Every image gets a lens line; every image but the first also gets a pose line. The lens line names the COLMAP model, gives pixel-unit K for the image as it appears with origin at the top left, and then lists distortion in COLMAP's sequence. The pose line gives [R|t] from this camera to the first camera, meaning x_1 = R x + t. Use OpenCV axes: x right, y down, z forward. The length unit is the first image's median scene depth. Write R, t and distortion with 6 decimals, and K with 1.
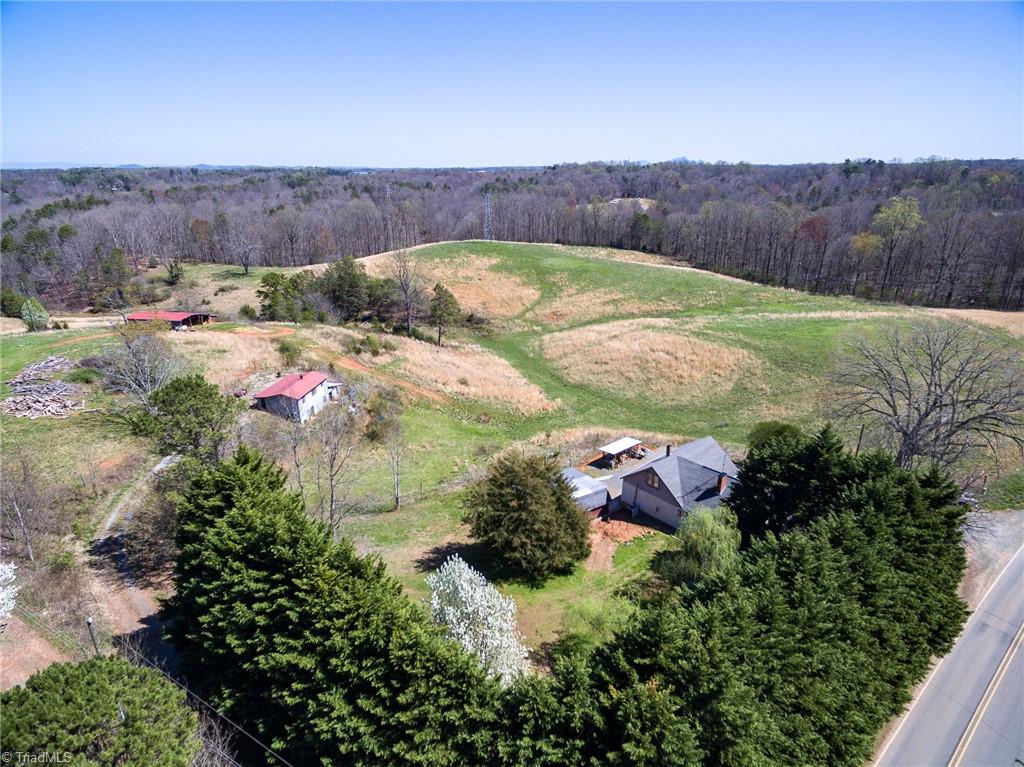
lens RADIAL K [[569.5, 0, 512.0], [0, 569.5, 383.5], [0, 0, 1]] dist [0.013554, -0.002099]
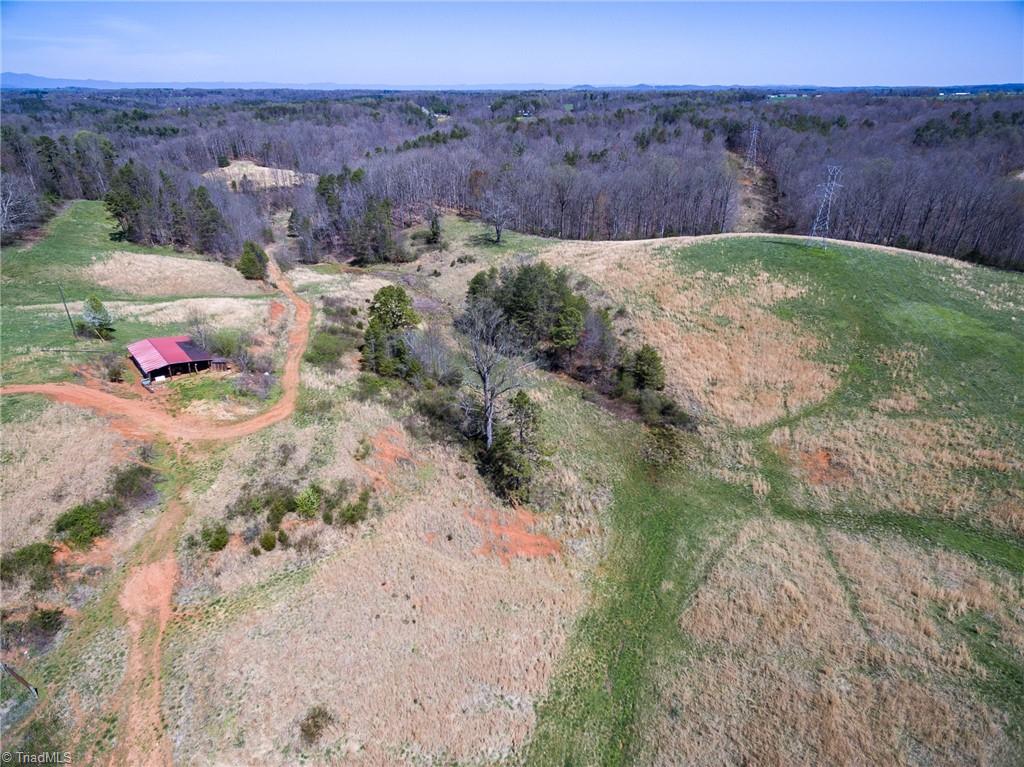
lens RADIAL K [[569.5, 0, 512.0], [0, 569.5, 383.5], [0, 0, 1]] dist [0.013554, -0.002099]
pose [[0.781741, 0.286987, -0.553642, 0.114131], [-0.219661, 0.957634, 0.186241, -0.207986], [0.583636, -0.023978, 0.811662, 0.429333]]
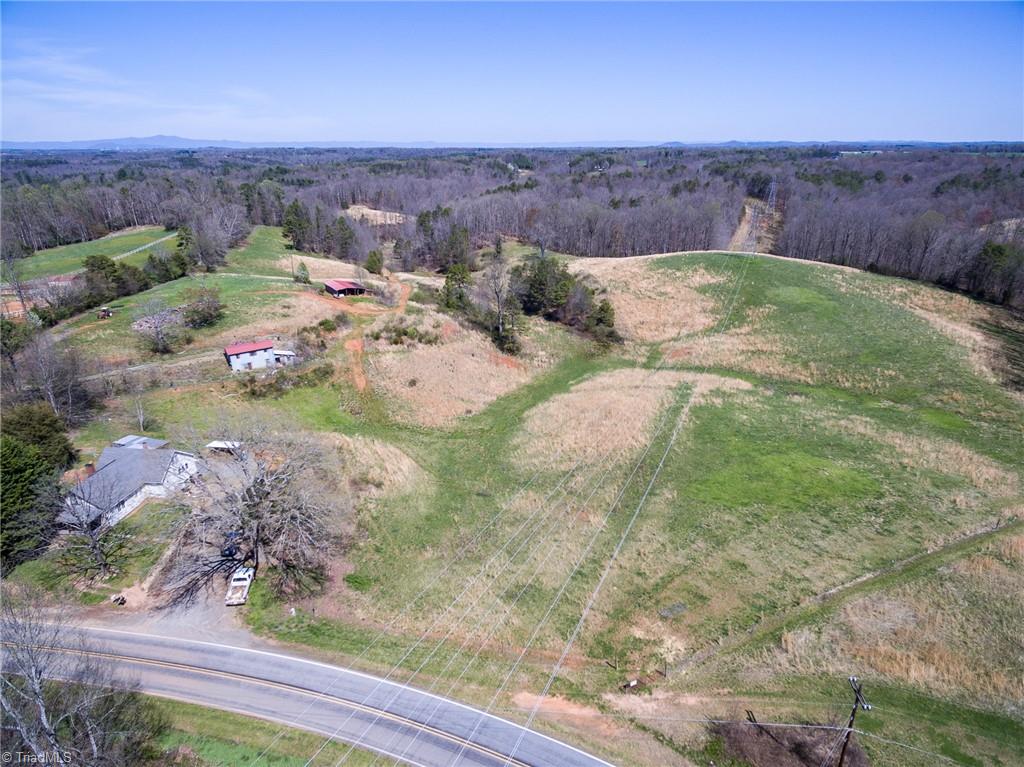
lens RADIAL K [[569.5, 0, 512.0], [0, 569.5, 383.5], [0, 0, 1]] dist [0.013554, -0.002099]
pose [[0.684408, 0.278824, -0.673679, 0.490326], [-0.253241, 0.957370, 0.138965, -0.124469], [0.683707, 0.075494, 0.725842, 0.164991]]
